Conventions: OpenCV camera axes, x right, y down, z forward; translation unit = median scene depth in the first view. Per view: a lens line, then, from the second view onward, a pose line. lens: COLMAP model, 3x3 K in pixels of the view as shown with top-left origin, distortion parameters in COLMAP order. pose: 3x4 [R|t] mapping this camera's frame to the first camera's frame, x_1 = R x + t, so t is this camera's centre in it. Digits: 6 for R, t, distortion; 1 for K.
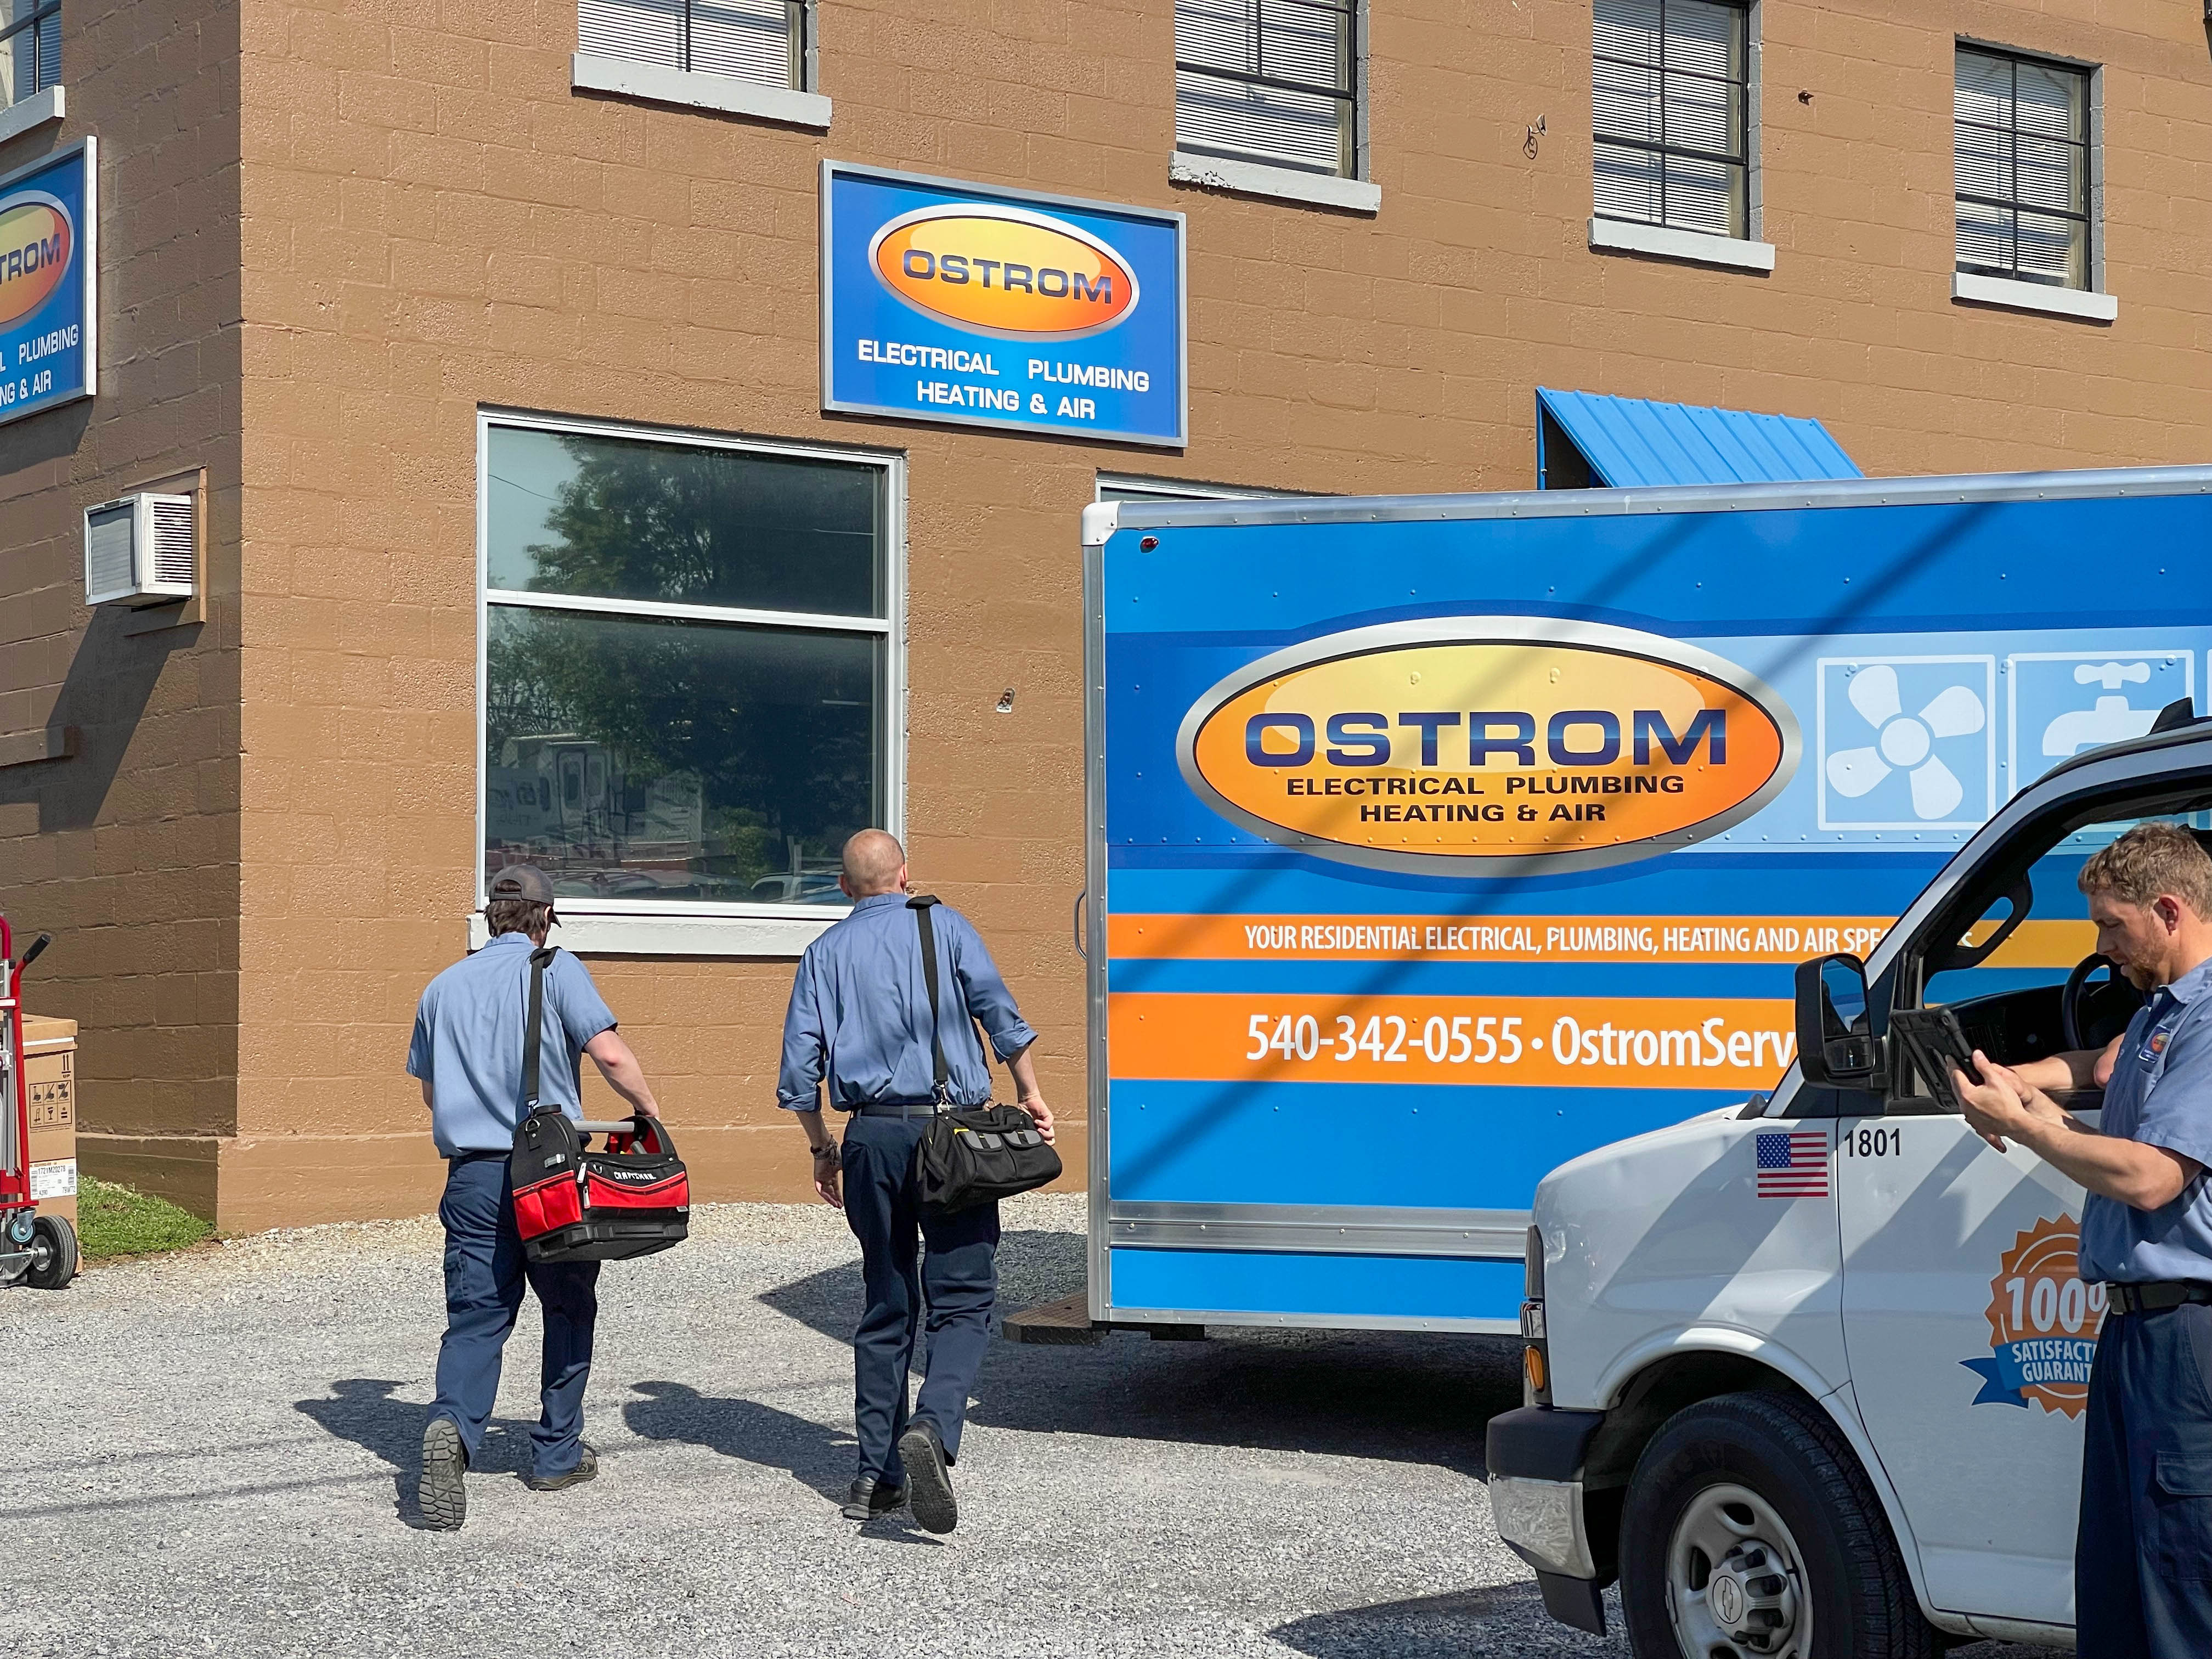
lens RADIAL K [[4063.3, 0, 1117.1], [0, 4063.3, 831.8], [0, 0, 1]] dist [0.270480, -0.530711]
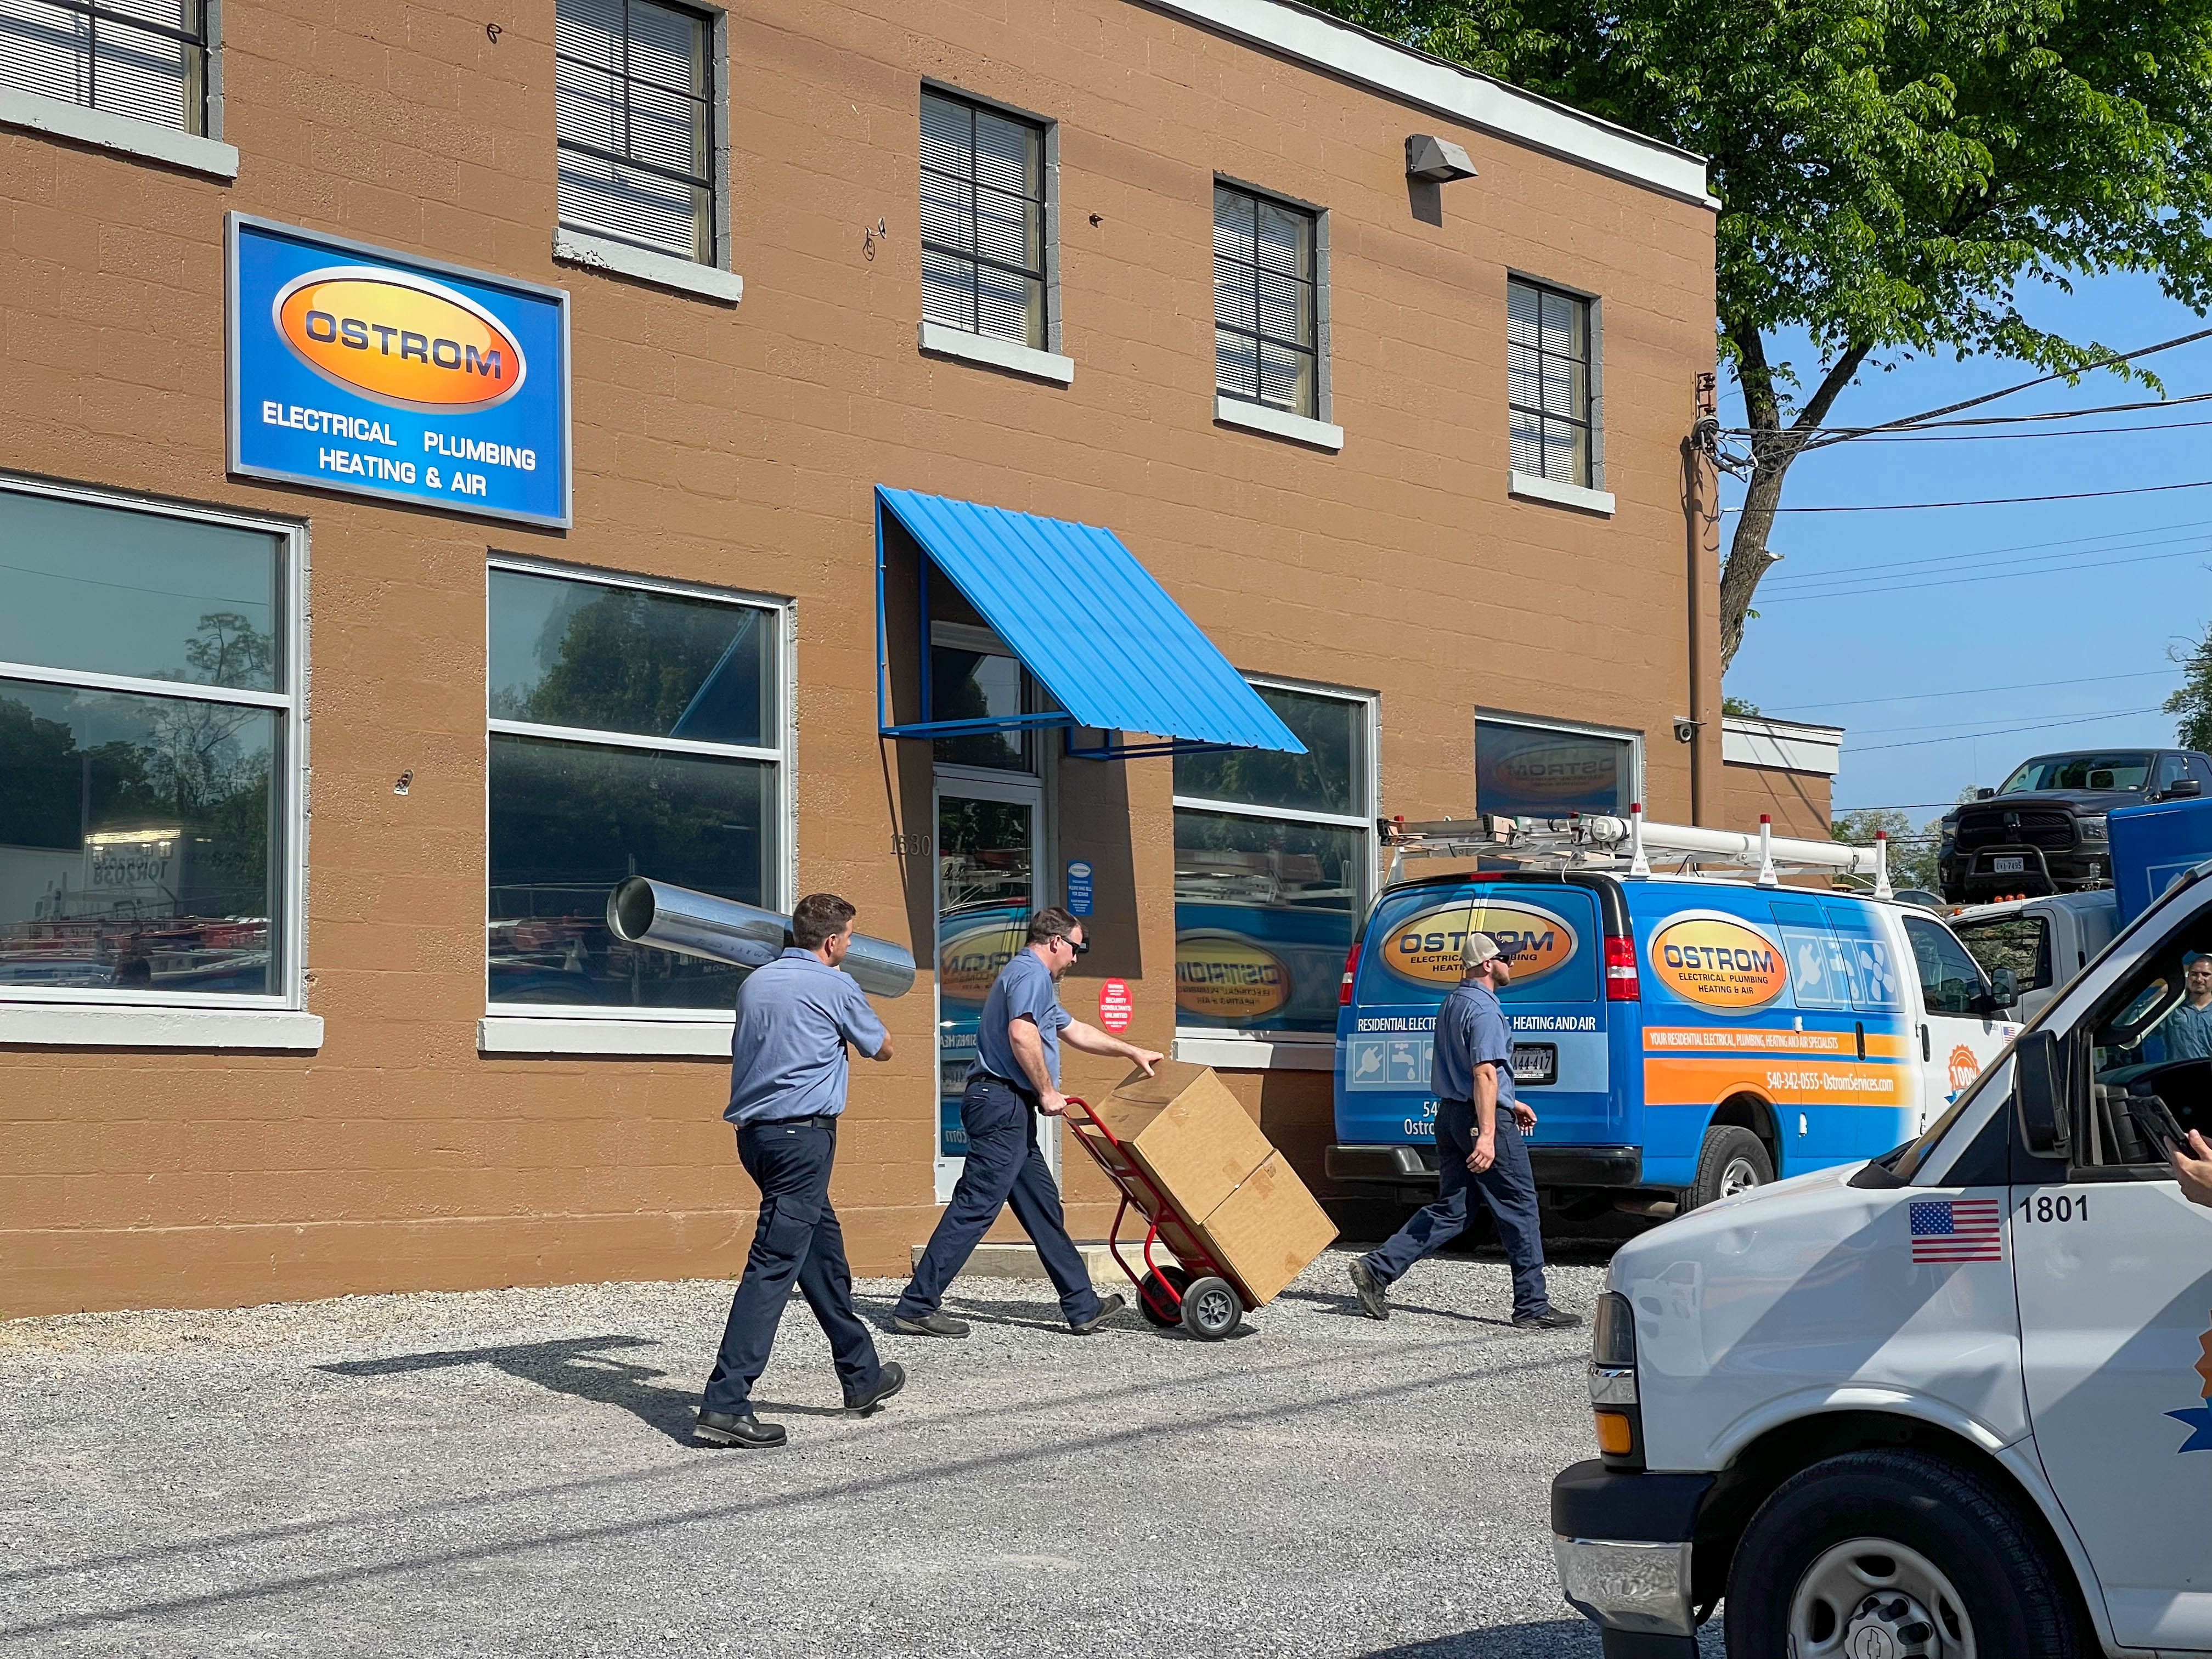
lens RADIAL K [[4078.6, 0, 1102.6], [0, 4078.6, 845.0], [0, 0, 1]] dist [0.190212, 0.405096]
pose [[0.953297, 0.016299, 0.301595, -0.165227], [-0.009619, 0.999675, -0.023621, 0.004077], [-0.301882, 0.019617, 0.953144, 0.023432]]
